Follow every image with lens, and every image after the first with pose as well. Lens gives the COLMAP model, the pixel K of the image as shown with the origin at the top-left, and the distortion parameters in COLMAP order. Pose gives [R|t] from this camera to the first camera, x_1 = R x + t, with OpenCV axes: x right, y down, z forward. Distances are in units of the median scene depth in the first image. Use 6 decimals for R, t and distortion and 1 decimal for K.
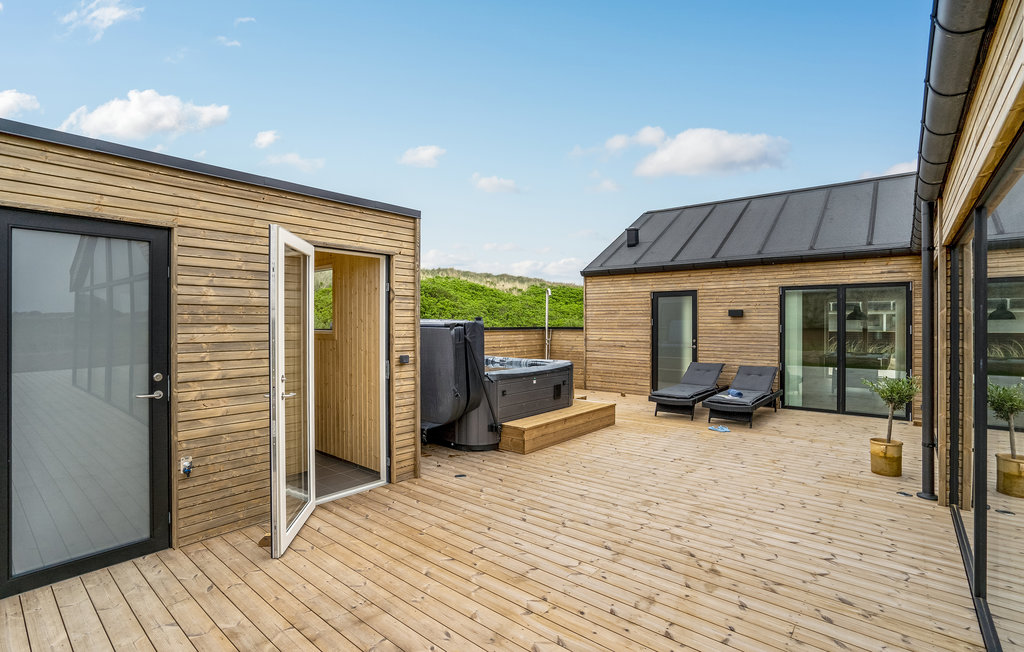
lens RADIAL K [[473.2, 0, 505.5], [0, 473.2, 327.0], [0, 0, 1]] dist [-0.026651, 0.000744]
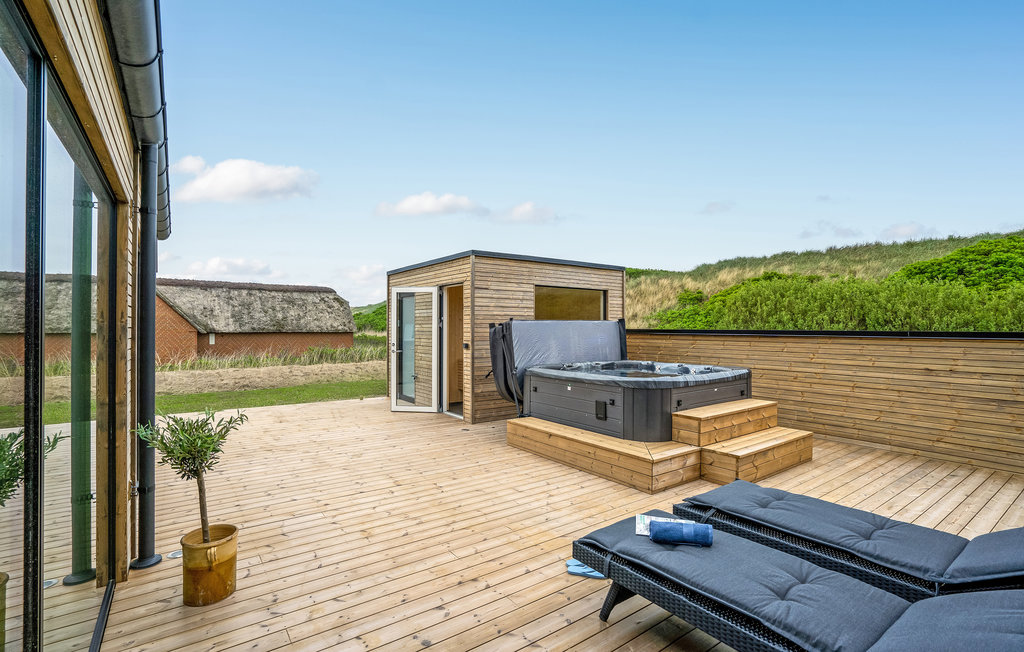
lens RADIAL K [[473.2, 0, 505.5], [0, 473.2, 327.0], [0, 0, 1]] dist [-0.026651, 0.000744]
pose [[-0.250749, -0.000854, -0.968052, 0.701591], [-0.007283, 0.999973, 0.001004, 0.001102], [0.968025, 0.007303, -0.250748, 0.818993]]
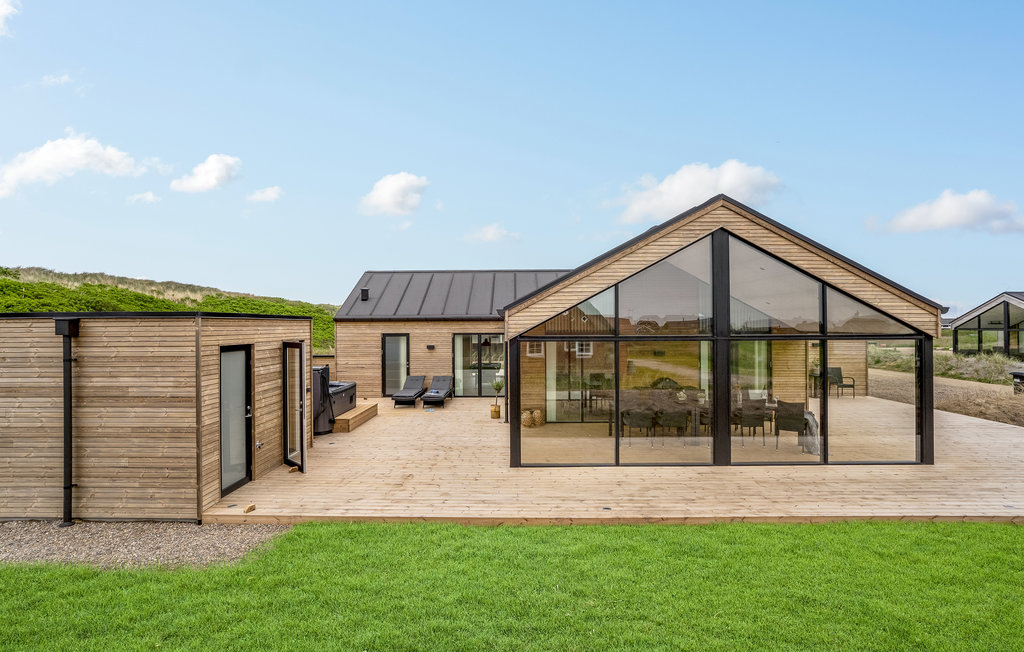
lens RADIAL K [[473.2, 0, 505.5], [0, 473.2, 327.0], [0, 0, 1]] dist [-0.026651, 0.000744]
pose [[0.774122, -0.004817, 0.633018, -0.456400], [0.008728, 0.999957, -0.003064, -0.103476], [-0.632976, 0.007897, 0.774131, -0.613832]]
